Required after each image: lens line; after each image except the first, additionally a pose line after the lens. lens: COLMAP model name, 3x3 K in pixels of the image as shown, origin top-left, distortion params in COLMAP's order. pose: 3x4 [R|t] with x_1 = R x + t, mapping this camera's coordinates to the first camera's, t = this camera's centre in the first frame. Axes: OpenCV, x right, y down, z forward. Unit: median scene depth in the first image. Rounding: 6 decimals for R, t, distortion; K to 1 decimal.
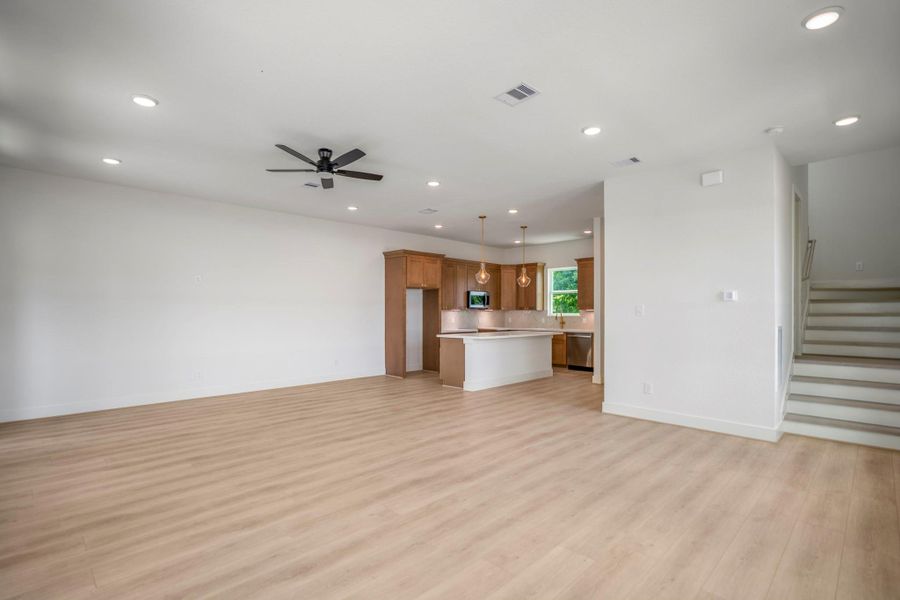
lens RADIAL K [[423.0, 0, 445.2], [0, 423.0, 313.0], [0, 0, 1]] dist [-0.010520, 0.000010]
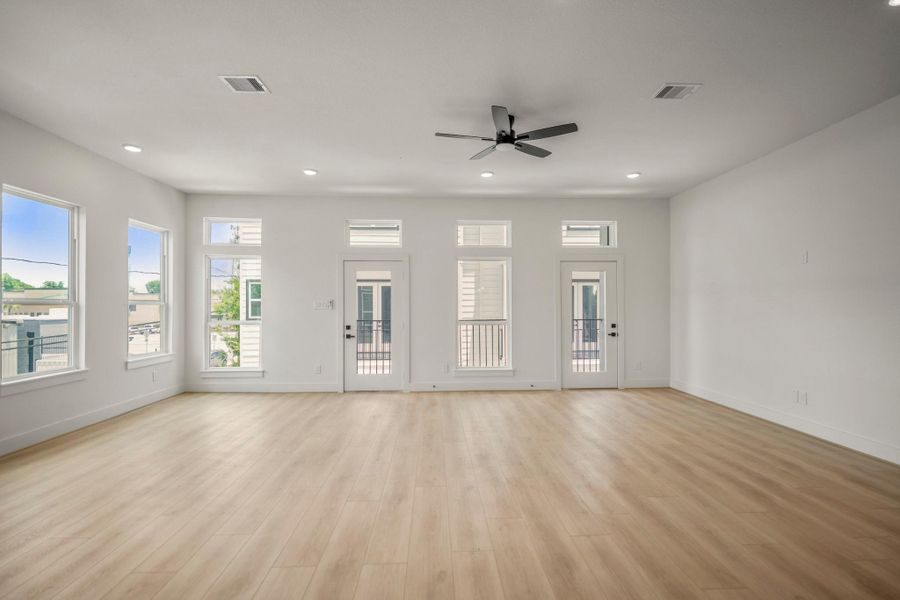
lens RADIAL K [[421.1, 0, 451.8], [0, 421.1, 298.6], [0, 0, 1]] dist [-0.001369, -0.000196]
pose [[-0.664676, -0.010086, -0.747063, 0.427545], [0.002499, 0.999873, -0.015723, -0.003938], [0.747127, -0.012317, -0.664567, 1.475298]]
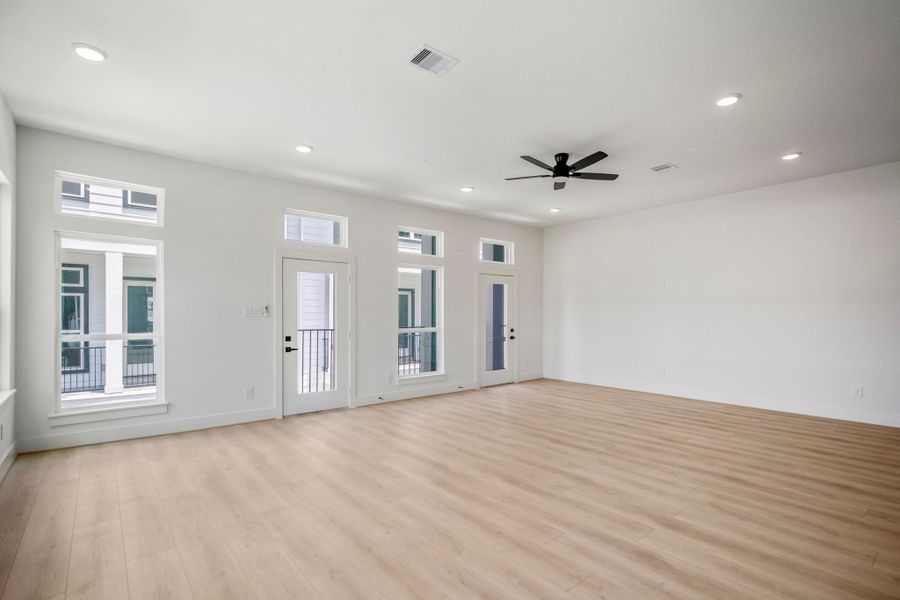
lens RADIAL K [[433.9, 0, 459.4], [0, 433.9, 312.6], [0, 0, 1]] dist [-0.001601, 0.000117]
pose [[-0.073000, -0.002063, -0.997330, 0.772991], [-0.000469, 0.999998, -0.002034, -0.000497], [0.997332, 0.000319, -0.073001, 0.822639]]
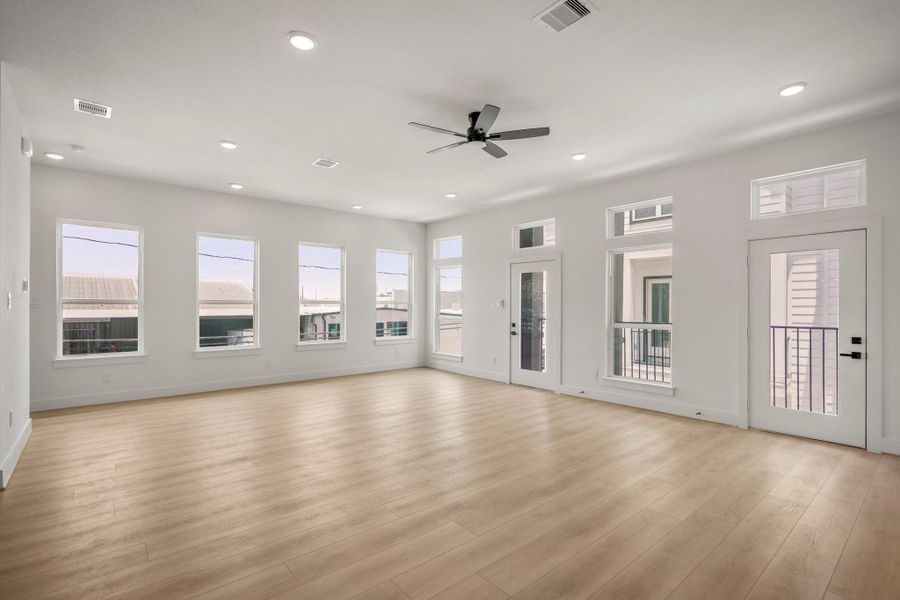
lens RADIAL K [[424.2, 0, 450.0], [0, 424.2, 300.0], [0, 0, 1]] dist [-0.000367, 0.000035]
pose [[-0.997491, 0.001426, 0.070784, -0.292591], [0.000584, 0.999929, -0.011915, -0.003309], [-0.070796, -0.011844, -0.997421, 1.846719]]
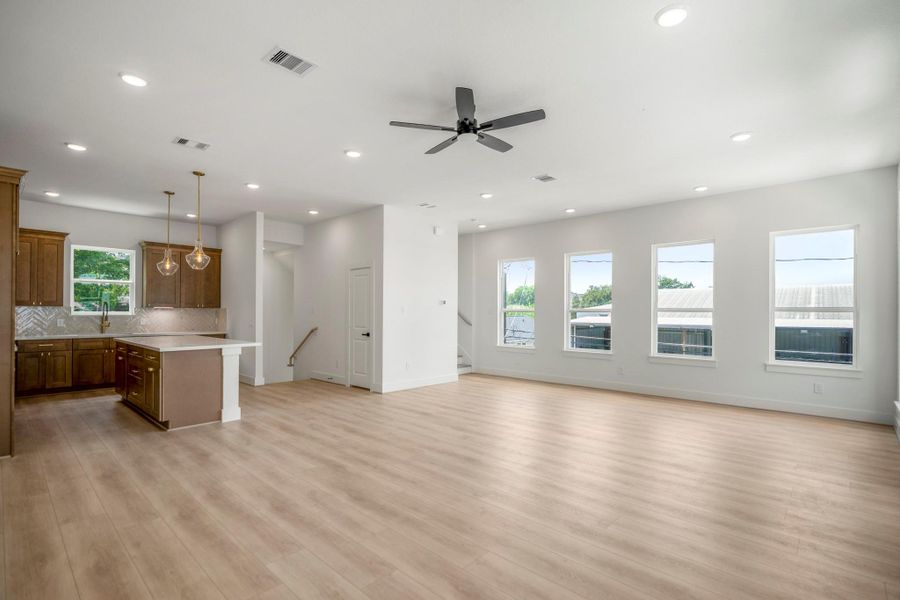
lens RADIAL K [[423.0, 0, 445.2], [0, 423.0, 313.0], [0, 0, 1]] dist [-0.010520, 0.000010]
pose [[-0.034441, -0.000292, 0.999407, -1.056059], [-0.005370, 0.999986, 0.000108, 0.000650], [-0.999392, -0.005363, -0.034442, 1.055778]]
